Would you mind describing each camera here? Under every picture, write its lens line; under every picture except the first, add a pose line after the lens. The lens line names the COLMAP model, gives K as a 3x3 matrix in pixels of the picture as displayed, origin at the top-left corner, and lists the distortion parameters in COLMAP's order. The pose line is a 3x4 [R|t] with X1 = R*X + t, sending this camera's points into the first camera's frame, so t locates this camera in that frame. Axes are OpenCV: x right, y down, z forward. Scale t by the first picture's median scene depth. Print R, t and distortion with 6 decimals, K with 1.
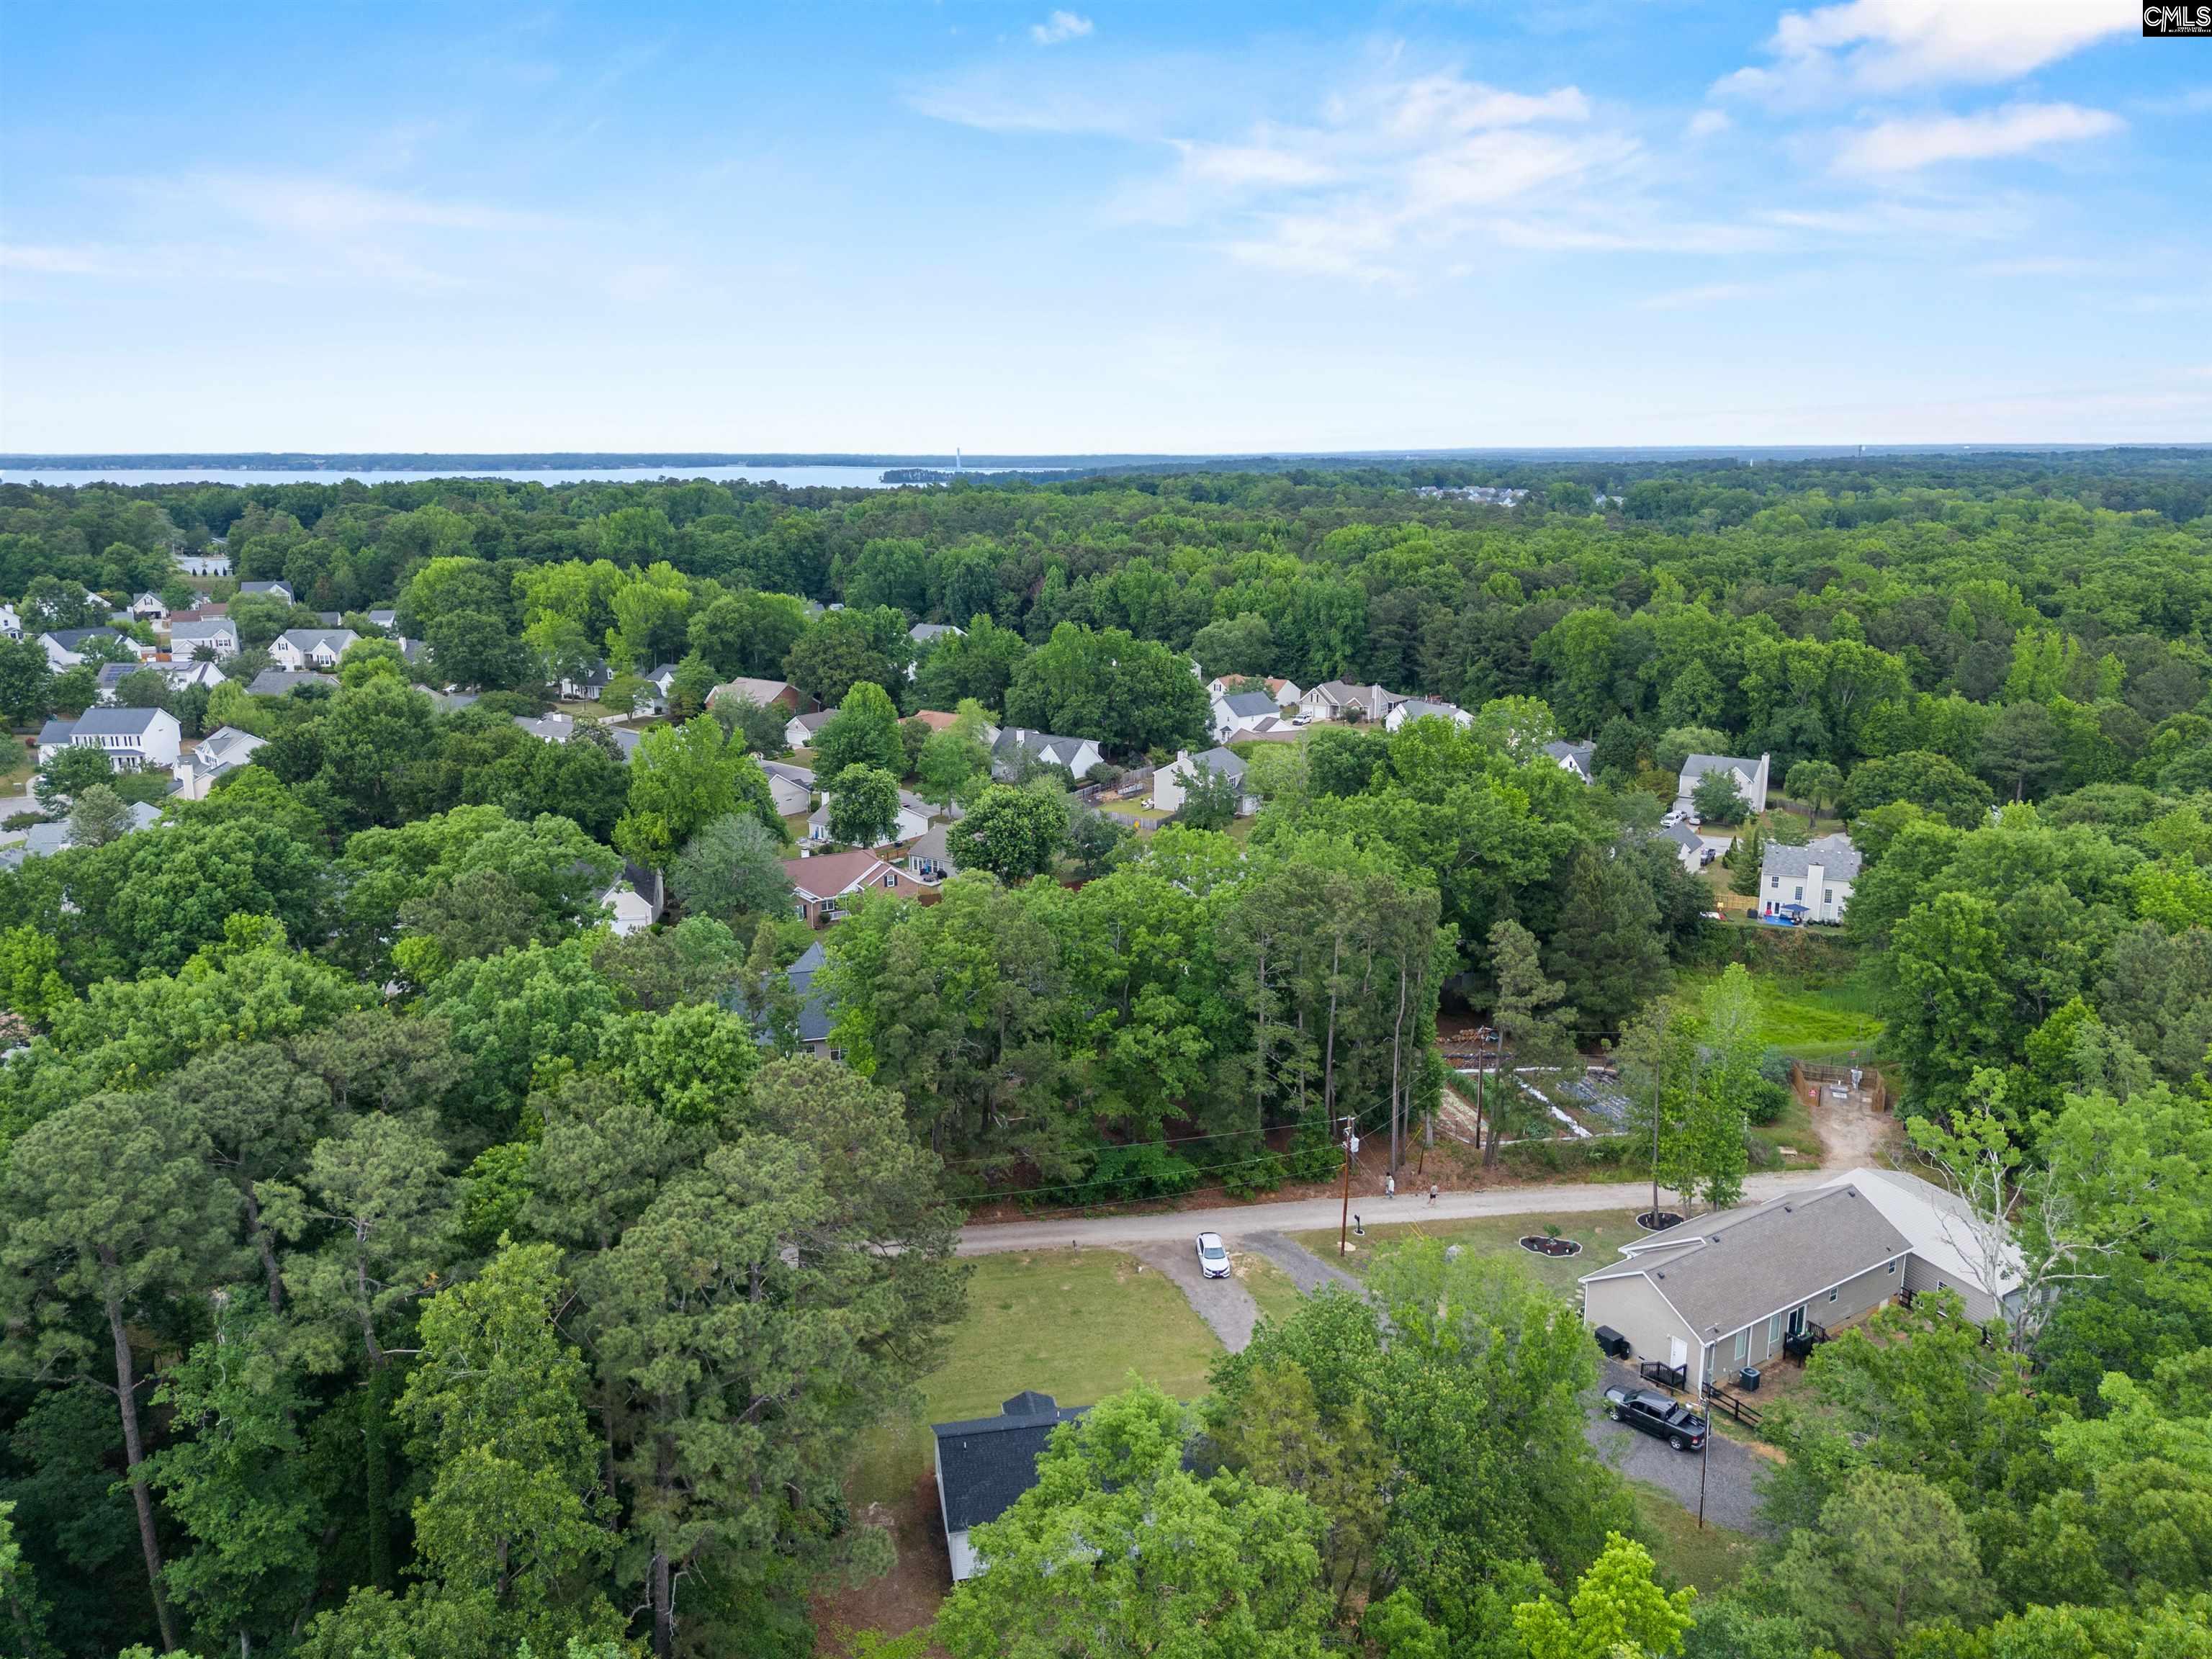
lens RADIAL K [[1616.1, 0, 1106.0], [0, 1616.1, 829.5], [0, 0, 1]] dist [0.087379, -0.093334]
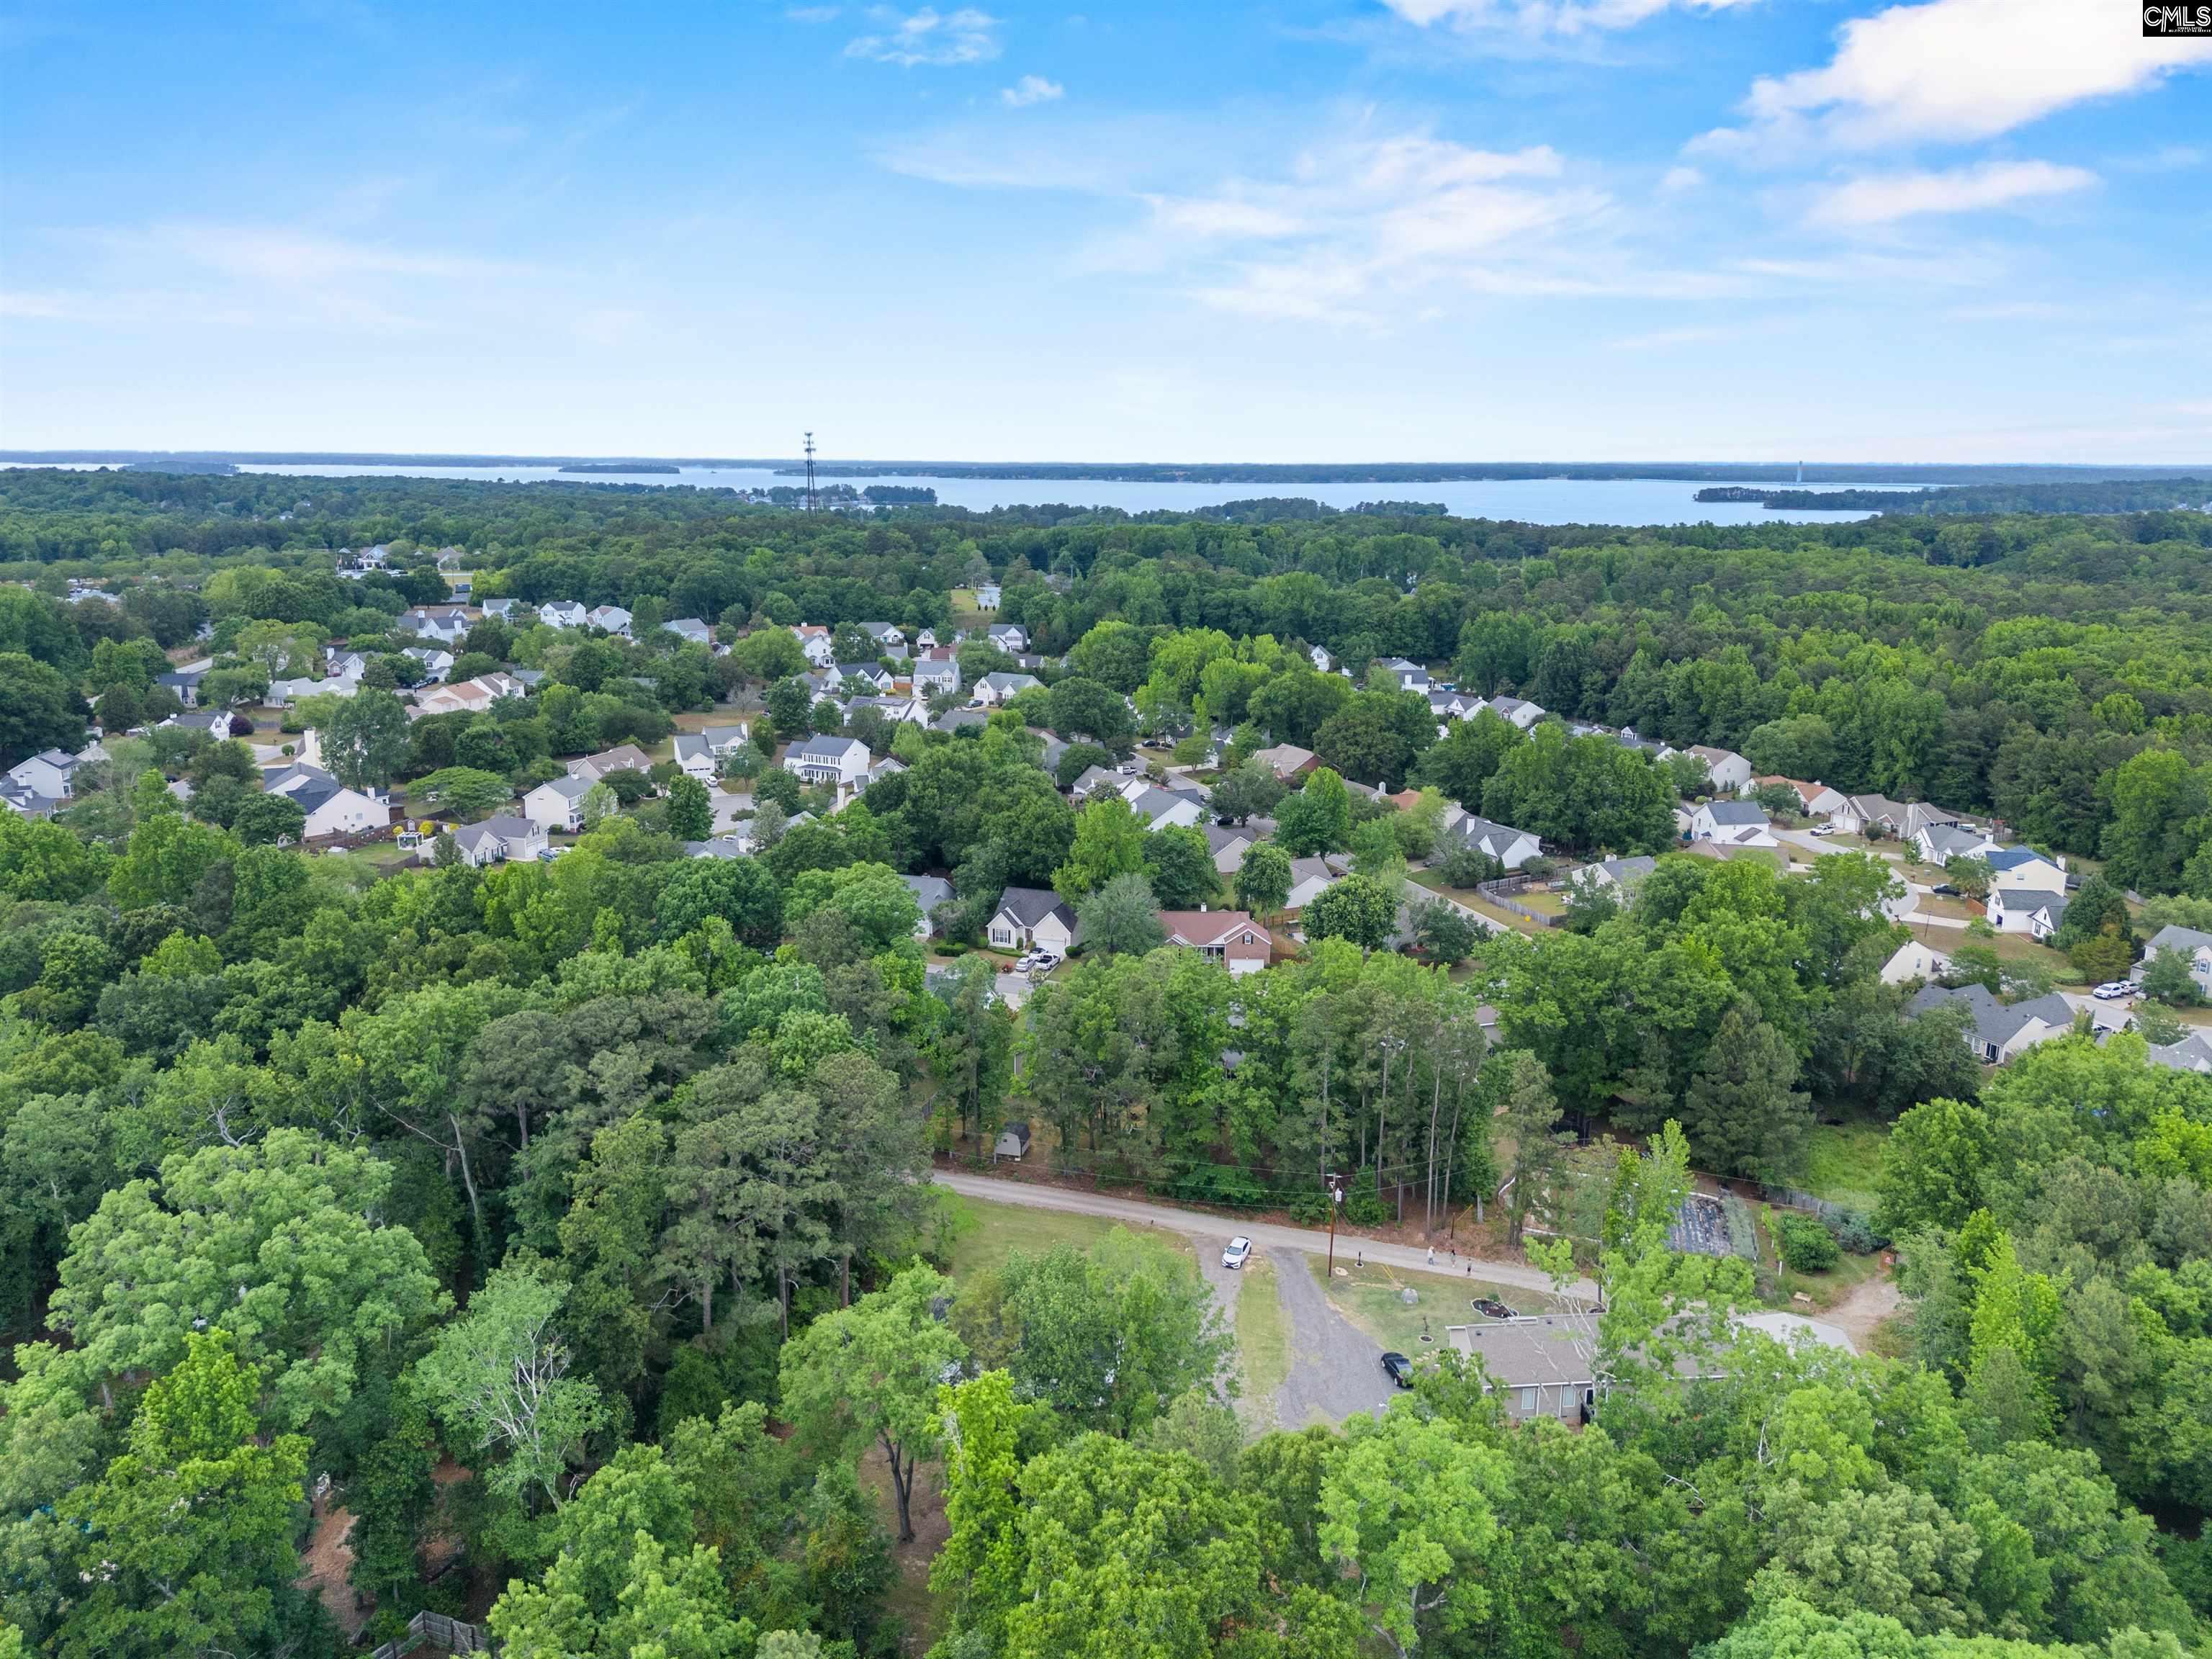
lens RADIAL K [[1616.1, 0, 1106.0], [0, 1616.1, 829.5], [0, 0, 1]] dist [0.087379, -0.093334]
pose [[0.884305, 0.114119, -0.452748, 0.210622], [-0.116840, 0.992906, 0.022058, -0.043864], [0.452054, 0.033393, 0.891366, -0.115691]]
